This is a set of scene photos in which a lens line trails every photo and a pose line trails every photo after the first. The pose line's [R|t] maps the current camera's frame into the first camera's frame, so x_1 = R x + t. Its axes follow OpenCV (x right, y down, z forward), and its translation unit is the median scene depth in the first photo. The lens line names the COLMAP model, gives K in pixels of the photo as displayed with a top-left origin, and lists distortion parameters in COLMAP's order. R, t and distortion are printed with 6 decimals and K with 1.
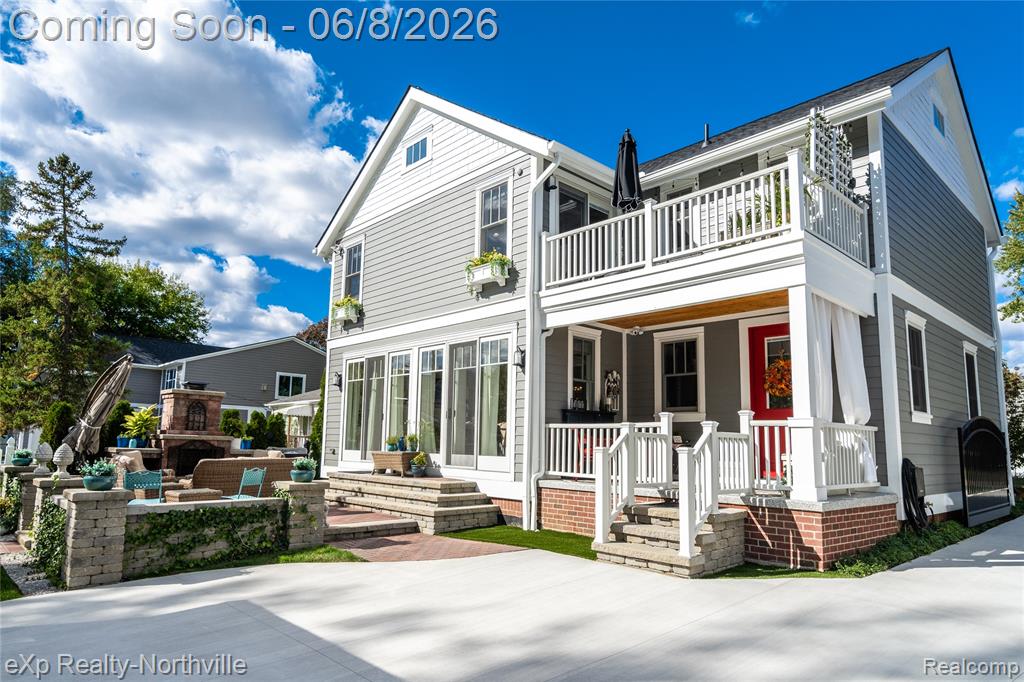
lens RADIAL K [[623.5, 0, 508.2], [0, 623.5, 347.9], [0, 0, 1]] dist [-0.001349, -0.000304]
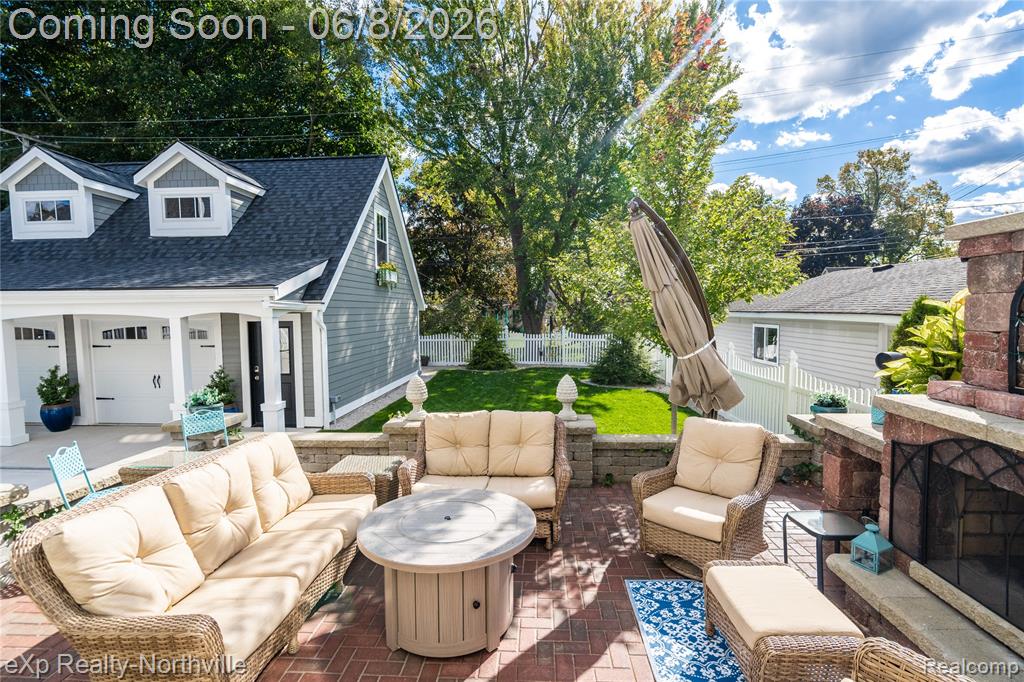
lens RADIAL K [[478.1, 0, 517.8], [0, 478.1, 340.1], [0, 0, 1]] dist [0.012164, 0.001587]
pose [[-0.734399, 0.025847, -0.678226, -0.260252], [0.095947, 0.993193, -0.066043, 0.105881], [0.671902, -0.113576, -0.731880, 0.993922]]
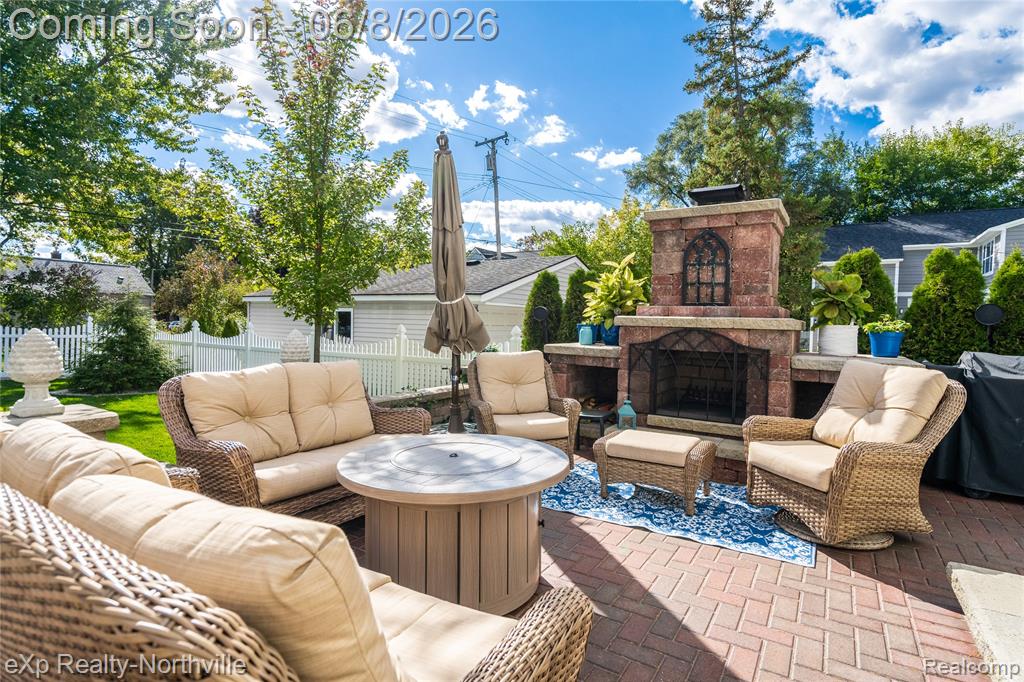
lens RADIAL K [[502.1, 0, 526.7], [0, 502.1, 346.9], [0, 0, 1]] dist [0.000213, 0.000248]
pose [[0.237148, 0.026454, -0.971113, -0.210749], [0.134619, 0.989090, 0.059818, 0.123069], [0.962101, -0.144916, 0.231000, 0.804394]]
